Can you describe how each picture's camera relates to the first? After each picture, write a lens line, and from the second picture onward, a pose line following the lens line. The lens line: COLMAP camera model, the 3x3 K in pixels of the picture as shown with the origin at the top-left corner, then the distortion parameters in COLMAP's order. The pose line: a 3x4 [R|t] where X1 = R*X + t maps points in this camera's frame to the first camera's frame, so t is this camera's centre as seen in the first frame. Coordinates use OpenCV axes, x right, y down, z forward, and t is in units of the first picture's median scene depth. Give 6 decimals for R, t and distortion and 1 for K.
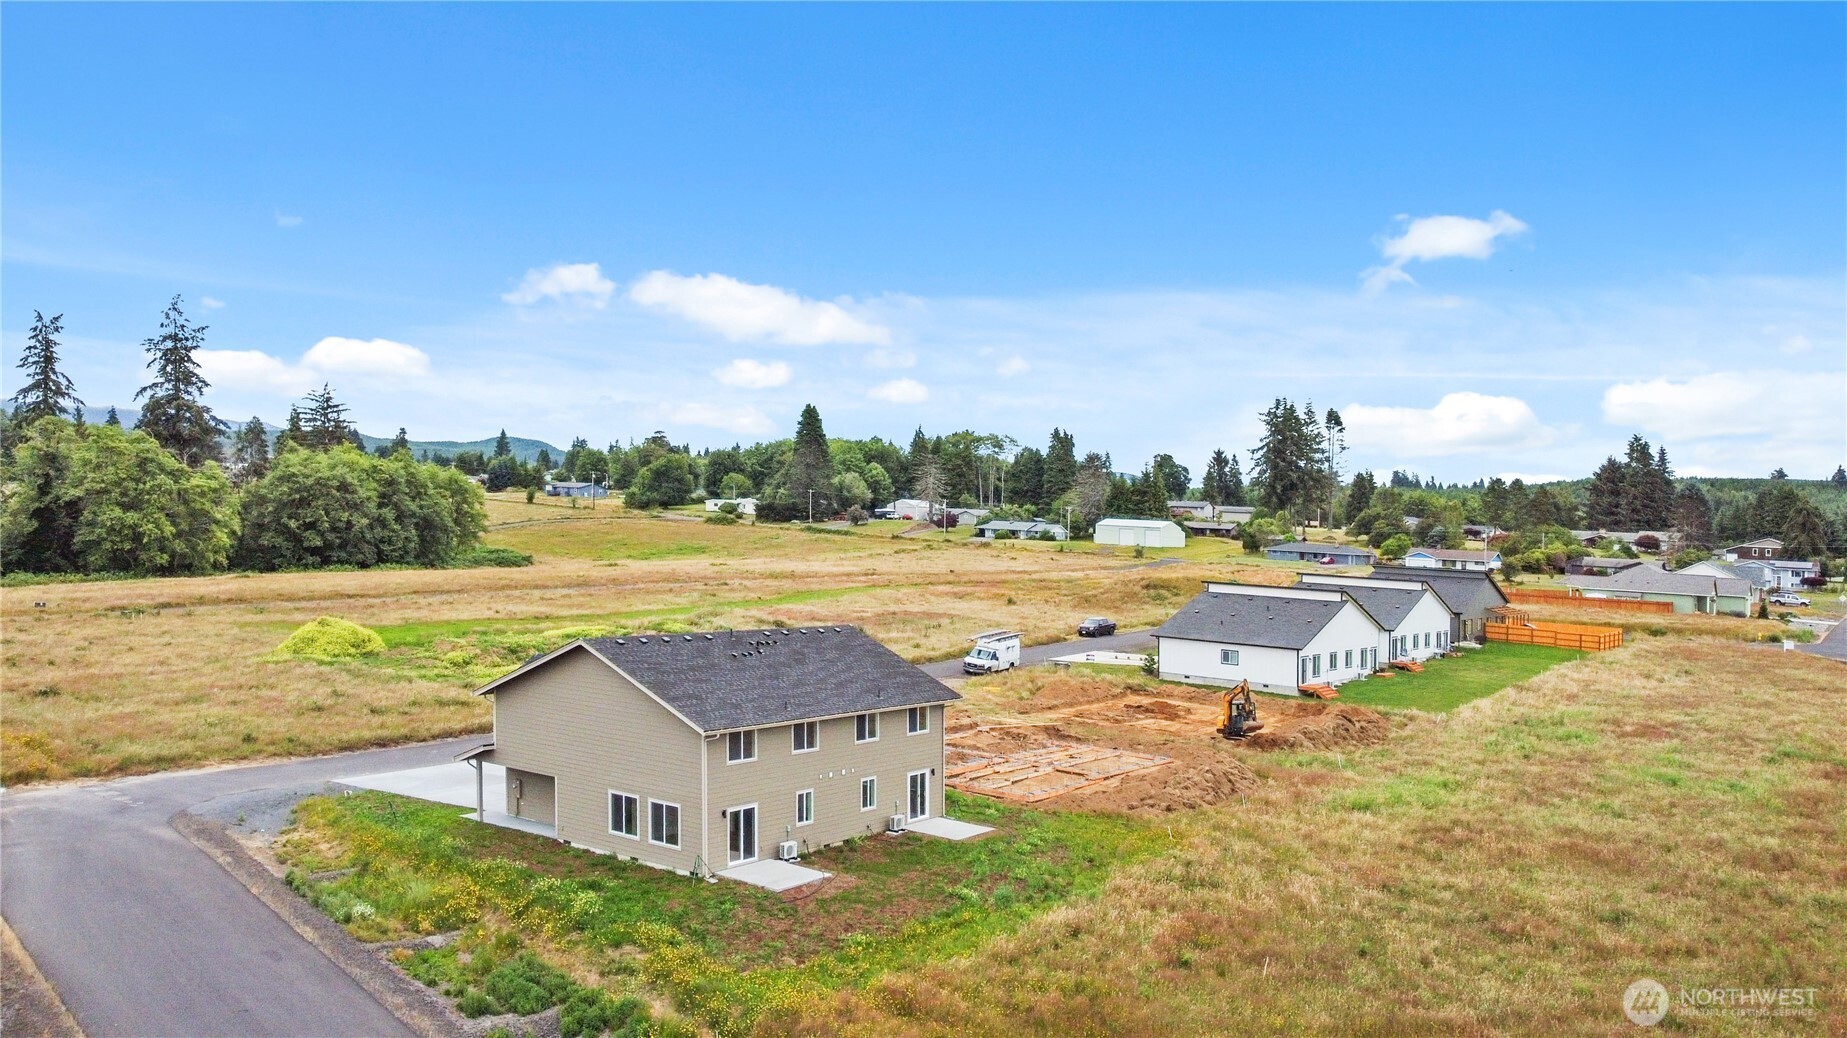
lens RADIAL K [[1504.8, 0, 923.5], [0, 1504.8, 519.0], [0, 0, 1]] dist [0.001933, 0.000601]
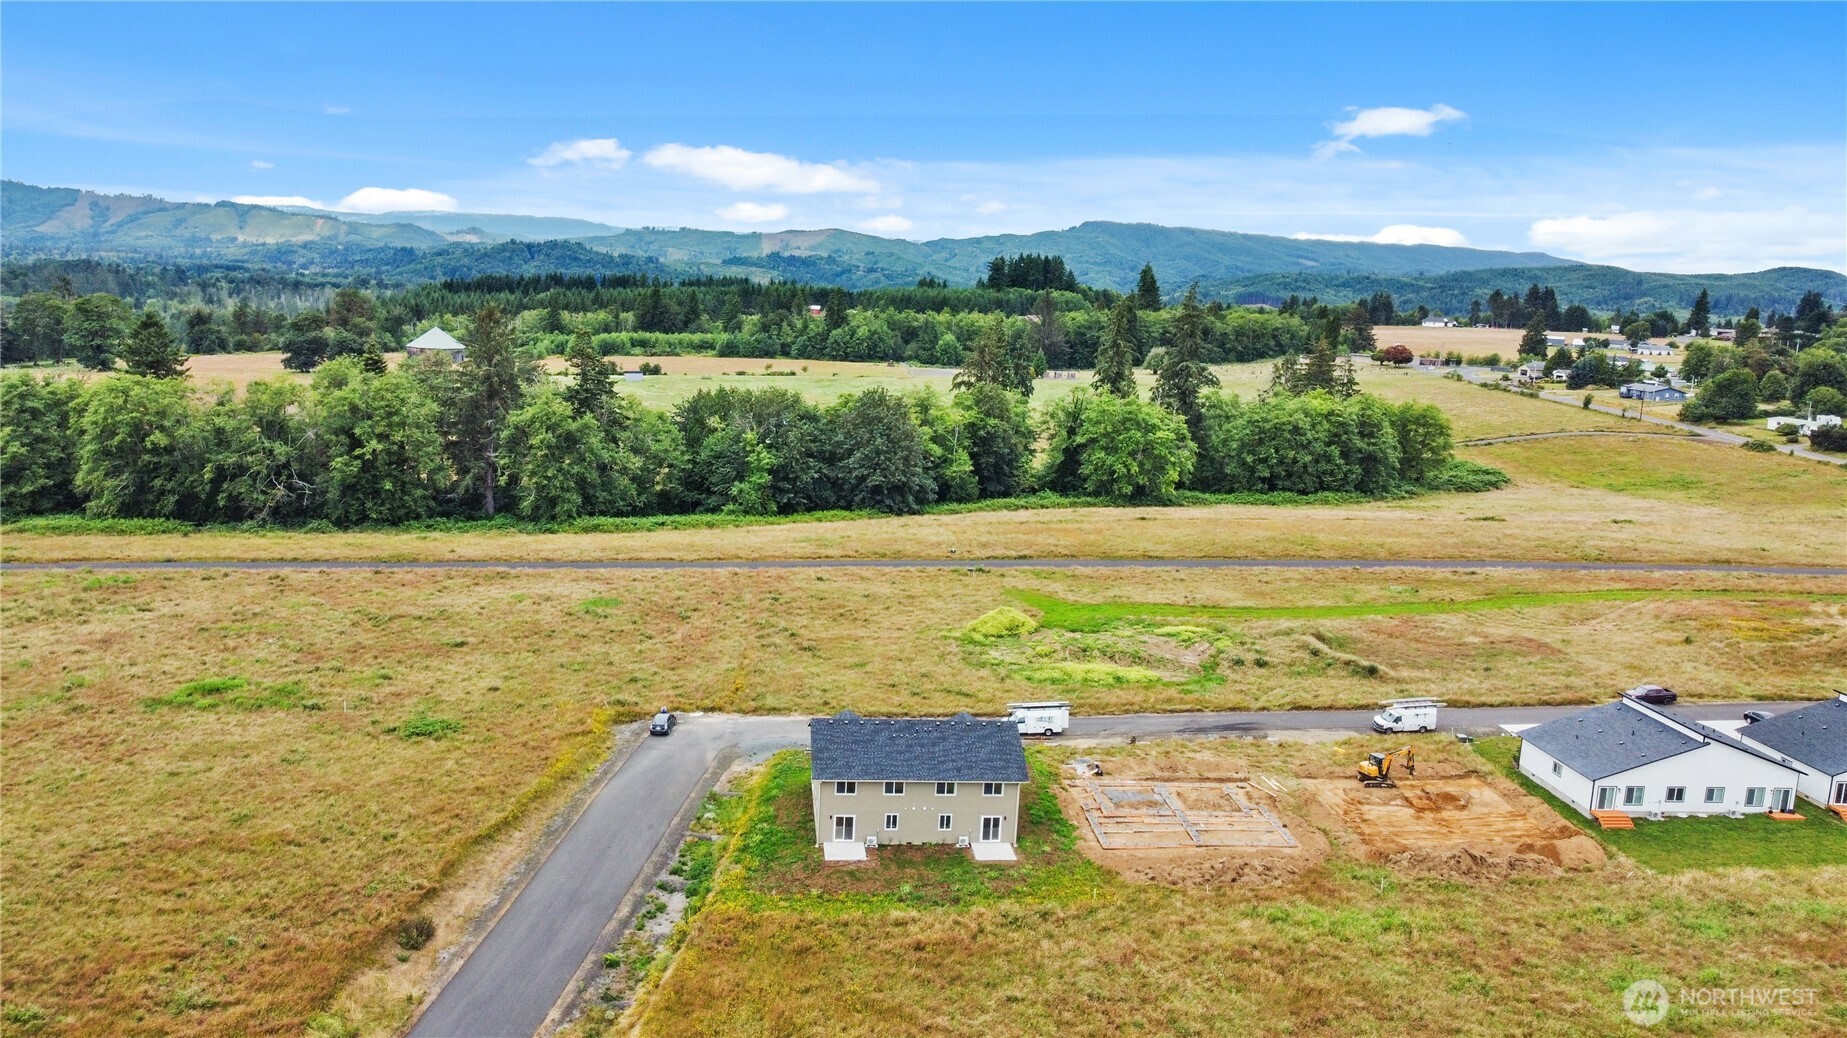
lens RADIAL K [[1406.0, 0, 923.5], [0, 1406.0, 519.0], [0, 0, 1]] dist [0.000855, -0.001790]
pose [[0.676248, 0.128256, -0.725424, 0.338872], [-0.034656, 0.989176, 0.142580, -0.128716], [0.735859, -0.071279, 0.673373, -0.055311]]
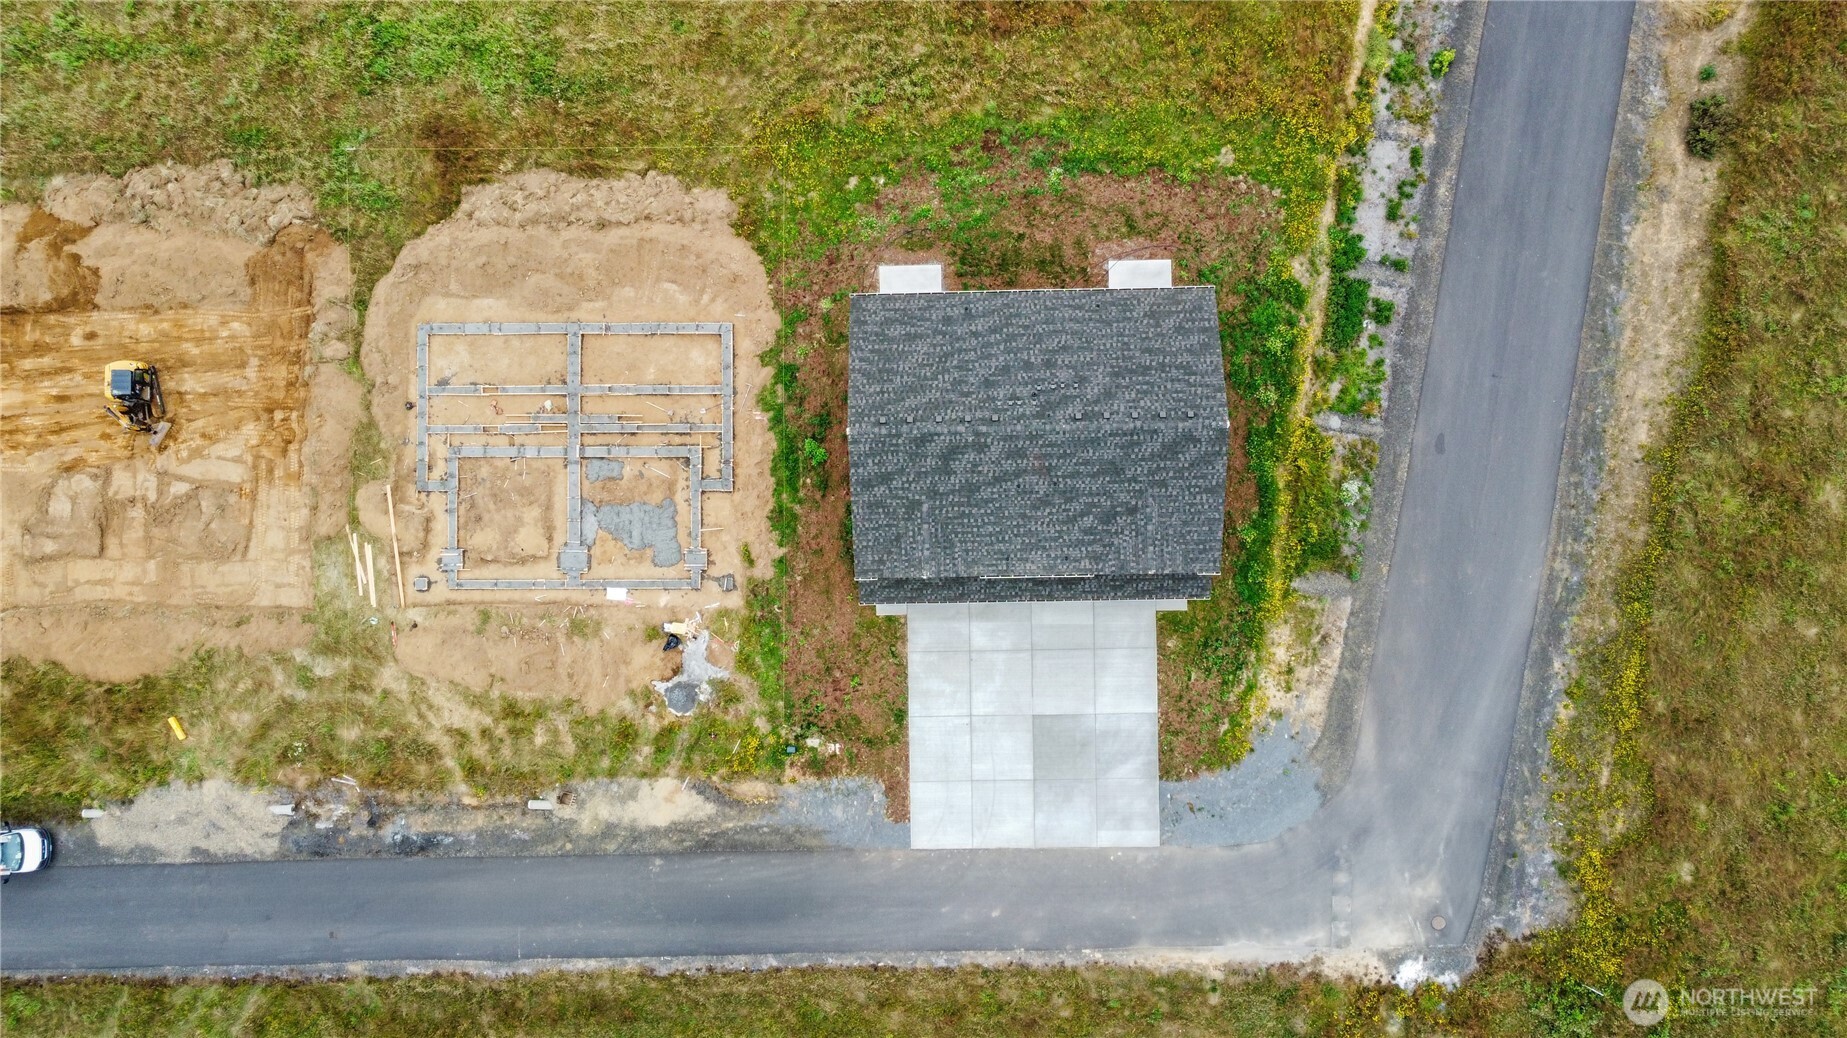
lens RADIAL K [[1406.0, 0, 923.5], [0, 1406.0, 519.0], [0, 0, 1]] dist [0.000855, -0.001790]
pose [[-0.601357, -0.798980, -0.000542, -0.037184], [0.007432, -0.006272, 0.999953, -0.267222], [-0.798946, 0.601325, 0.009710, 0.319230]]
